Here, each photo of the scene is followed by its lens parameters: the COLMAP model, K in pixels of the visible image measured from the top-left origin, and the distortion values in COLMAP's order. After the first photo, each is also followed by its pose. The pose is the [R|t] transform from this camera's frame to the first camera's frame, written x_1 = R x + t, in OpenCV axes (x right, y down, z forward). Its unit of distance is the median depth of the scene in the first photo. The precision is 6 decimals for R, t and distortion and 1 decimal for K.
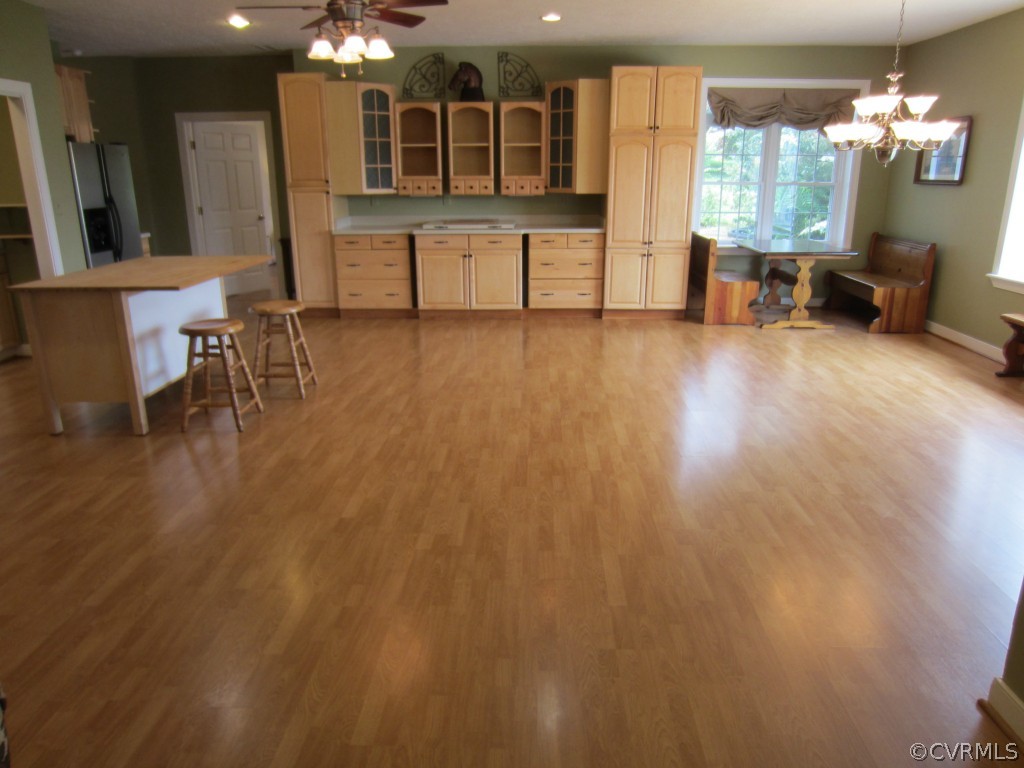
lens RADIAL K [[729.0, 0, 511.4], [0, 729.0, 391.0], [0, 0, 1]] dist [-0.039080, 0.016519]
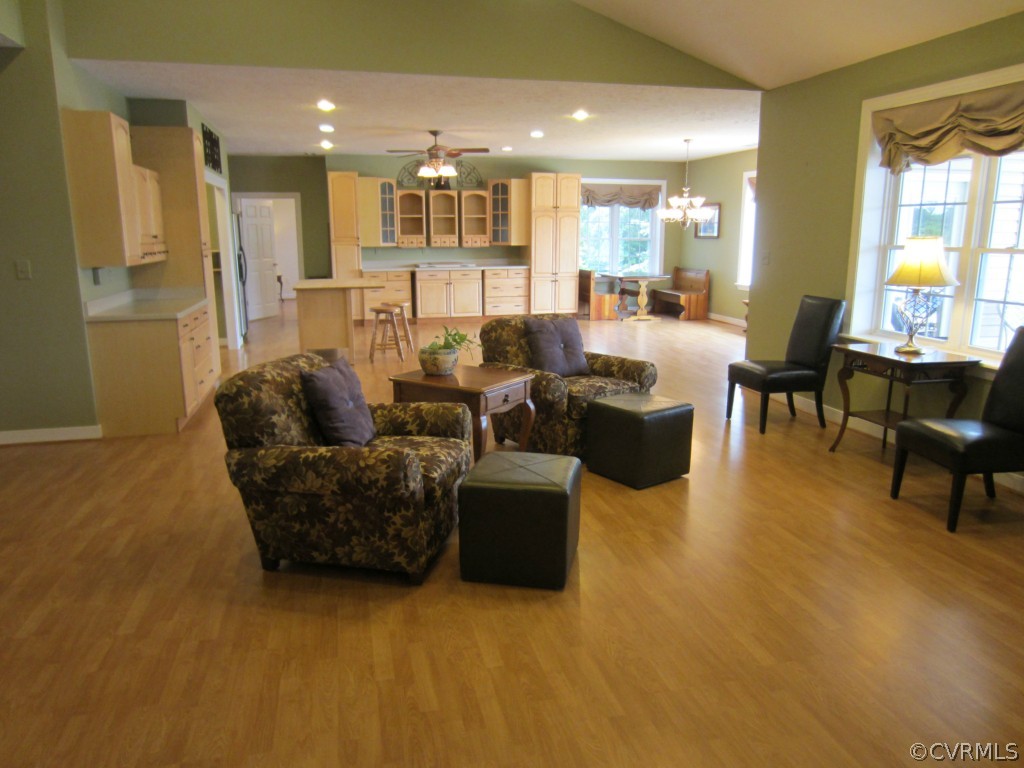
lens RADIAL K [[729.0, 0, 520.1], [0, 729.0, 394.0], [0, 0, 1]] dist [-0.039080, 0.016519]
pose [[0.961901, -0.059092, 0.266934, -0.349684], [0.079104, 0.994755, -0.064842, 0.173334], [-0.261703, 0.083487, 0.961531, -0.568968]]
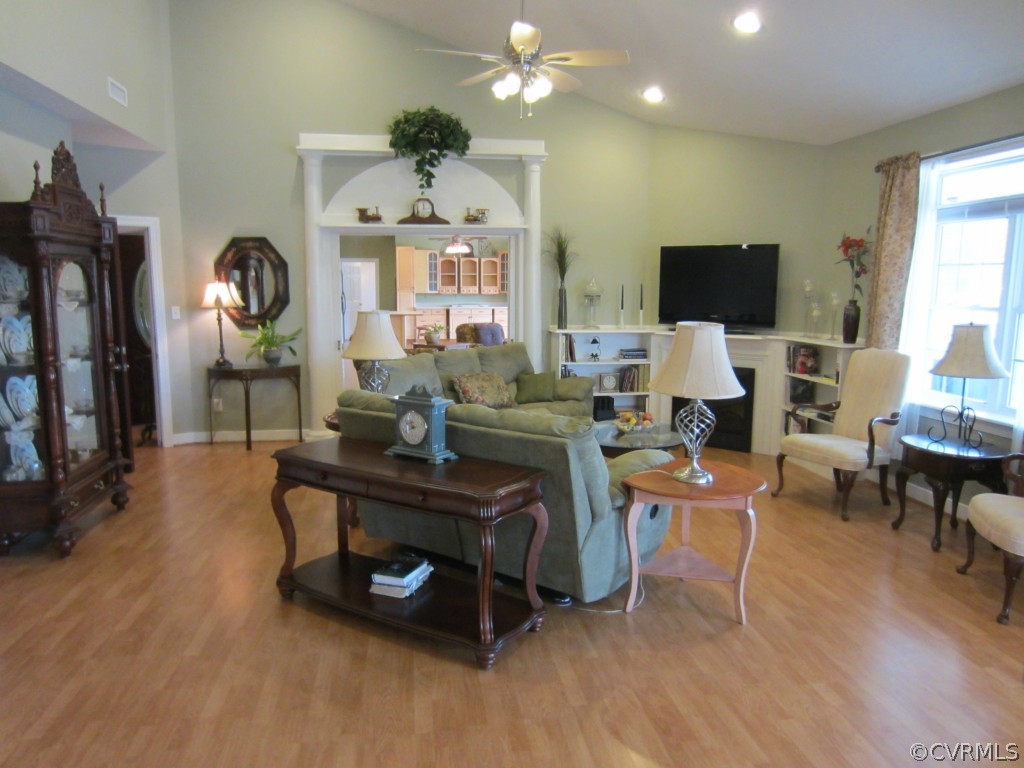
lens RADIAL K [[729.0, 0, 513.2], [0, 729.0, 388.1], [0, 0, 1]] dist [-0.039080, 0.016519]
pose [[0.982450, -0.015662, 0.185867, -0.380030], [0.045487, 0.986501, -0.157310, 0.447502], [-0.180895, 0.163003, 0.969901, -1.392059]]
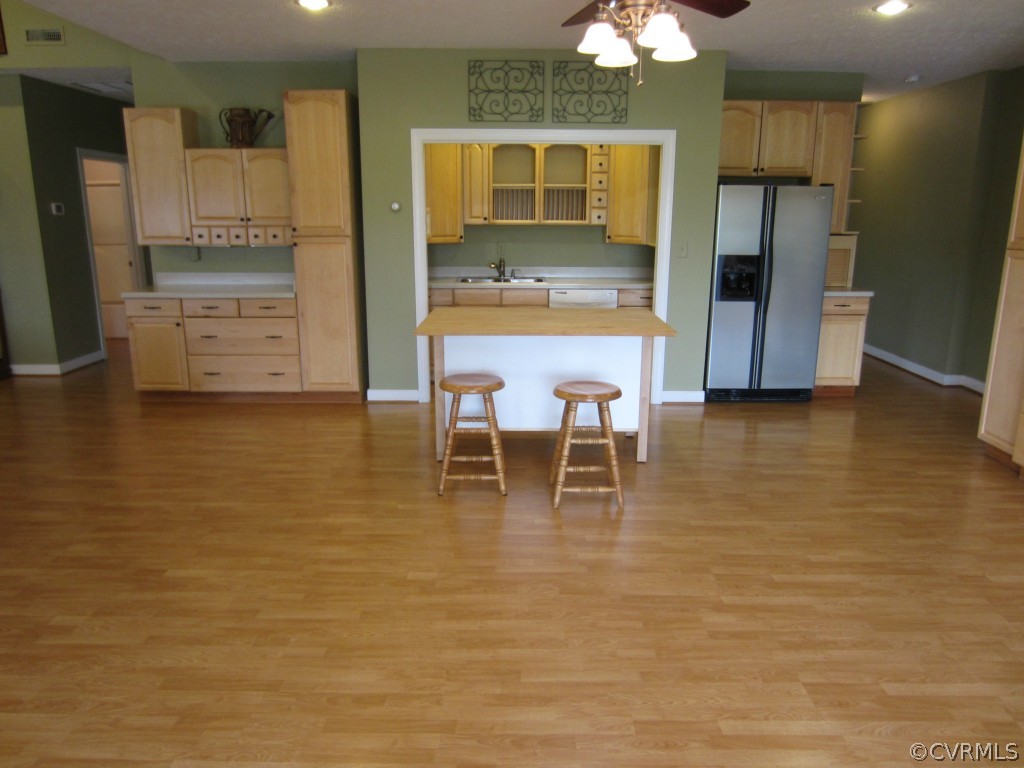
lens RADIAL K [[729.0, 0, 512.1], [0, 729.0, 383.6], [0, 0, 1]] dist [-0.039080, 0.016519]
pose [[0.033306, 0.237758, -0.970753, 0.645718], [-0.297284, 0.929686, 0.217500, -0.396891], [0.954208, 0.281345, 0.101646, 1.233868]]
